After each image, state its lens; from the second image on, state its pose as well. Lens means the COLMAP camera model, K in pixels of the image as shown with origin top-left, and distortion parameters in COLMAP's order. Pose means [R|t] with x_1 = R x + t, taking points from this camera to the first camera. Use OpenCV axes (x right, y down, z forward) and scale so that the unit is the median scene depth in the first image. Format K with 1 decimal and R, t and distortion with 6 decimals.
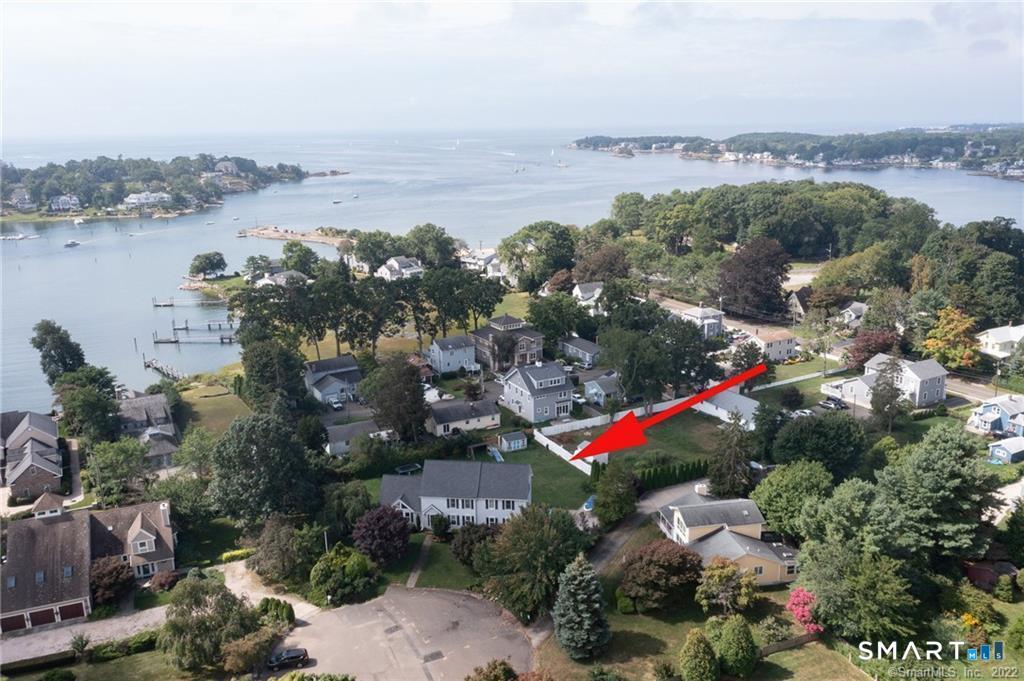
lens RADIAL K [[822.7, 0, 512.0], [0, 822.7, 340.5], [0, 0, 1]] dist [-0.014650, -0.002200]
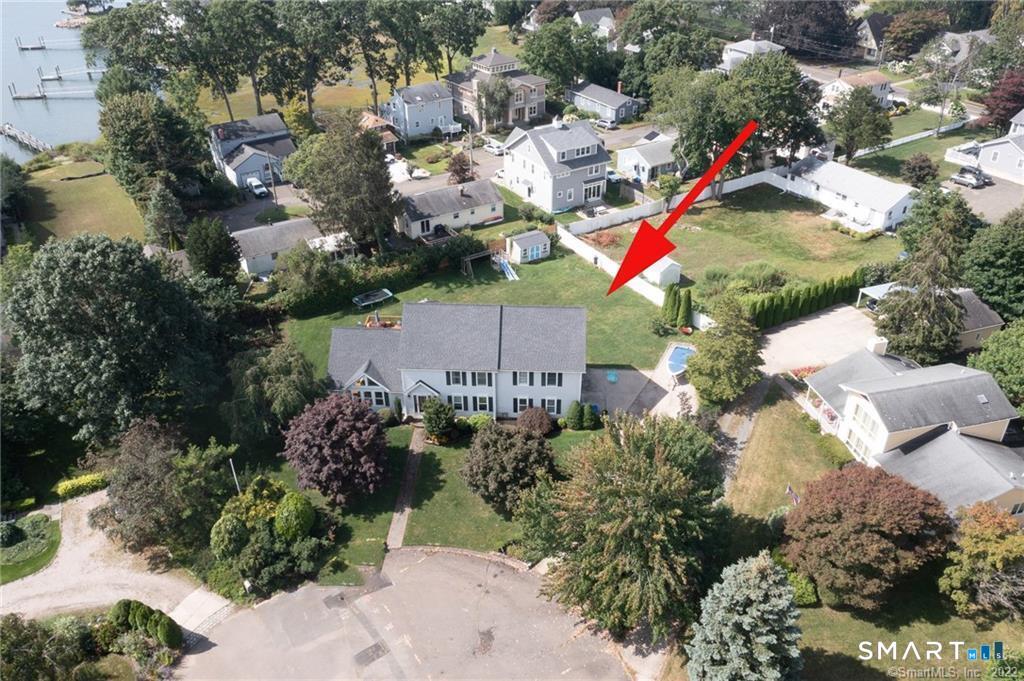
lens RADIAL K [[822.7, 0, 512.0], [0, 822.7, 340.5], [0, 0, 1]] dist [-0.014650, -0.002200]
pose [[0.998403, -0.026440, 0.049928, -0.046052], [0.010788, 0.956691, 0.290905, 0.002405], [-0.055457, -0.289902, 0.955448, 0.337383]]
